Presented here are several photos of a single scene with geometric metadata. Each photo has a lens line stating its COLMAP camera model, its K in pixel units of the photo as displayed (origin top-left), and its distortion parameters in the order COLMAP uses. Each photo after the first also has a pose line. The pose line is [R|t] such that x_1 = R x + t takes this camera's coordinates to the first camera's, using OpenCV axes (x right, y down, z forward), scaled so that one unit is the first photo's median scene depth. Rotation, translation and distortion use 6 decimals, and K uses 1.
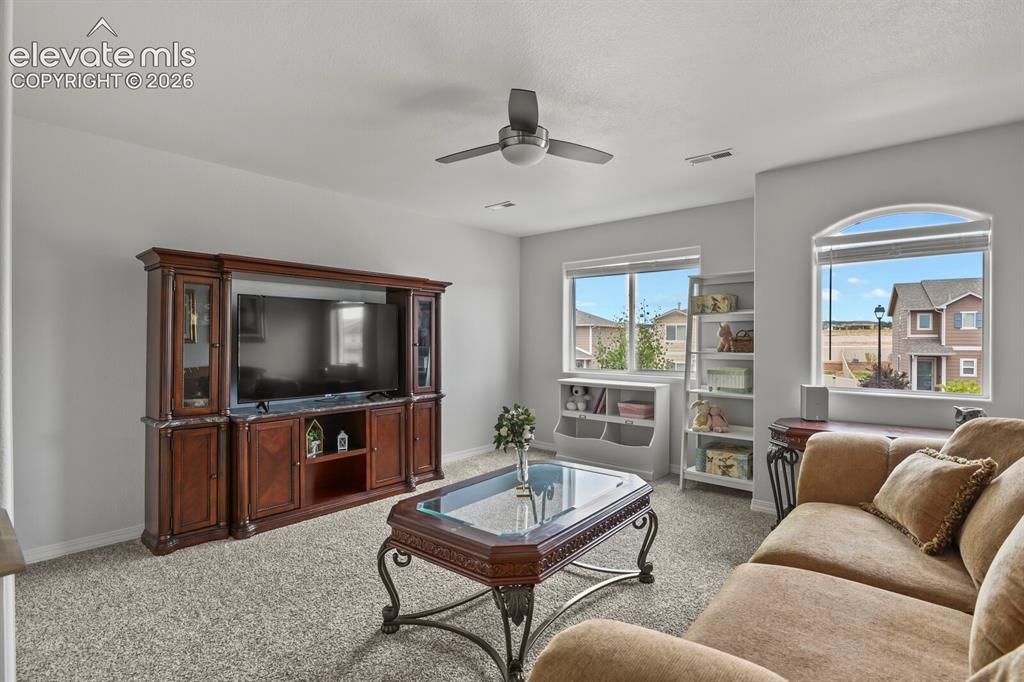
lens RADIAL K [[491.3, 0, 518.5], [0, 491.3, 343.9], [0, 0, 1]] dist [-0.002525, -0.000196]
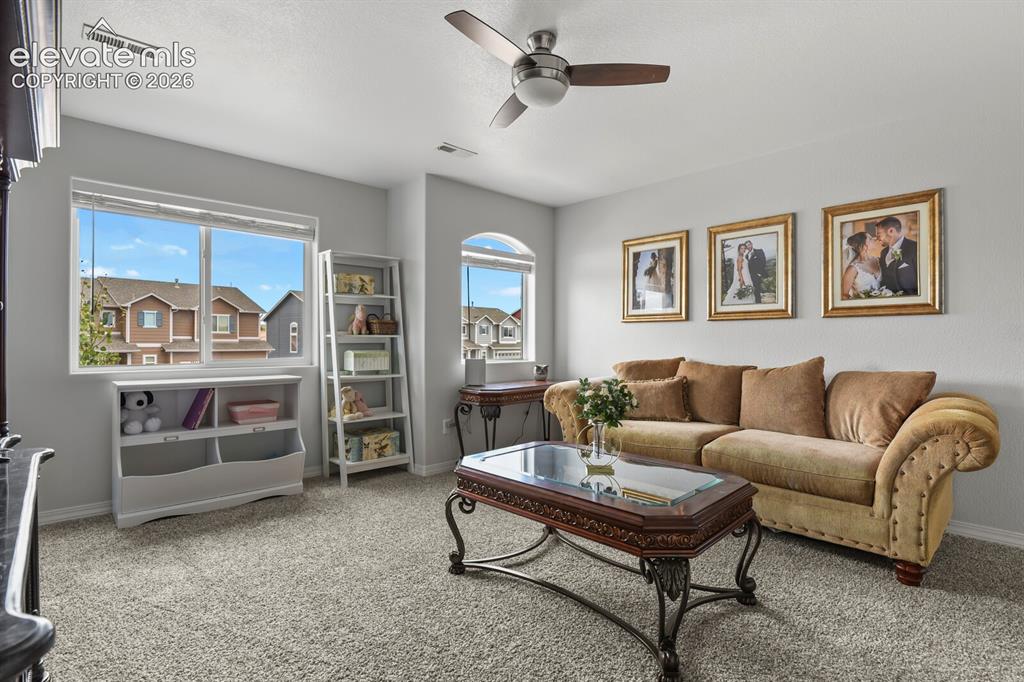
lens RADIAL K [[491.3, 0, 518.6], [0, 491.3, 339.1], [0, 0, 1]] dist [-0.002525, -0.000196]
pose [[0.120923, 0.001879, 0.992660, -0.479041], [0.005517, 0.999981, -0.002565, 0.026983], [-0.992647, 0.005787, 0.120911, 0.526744]]
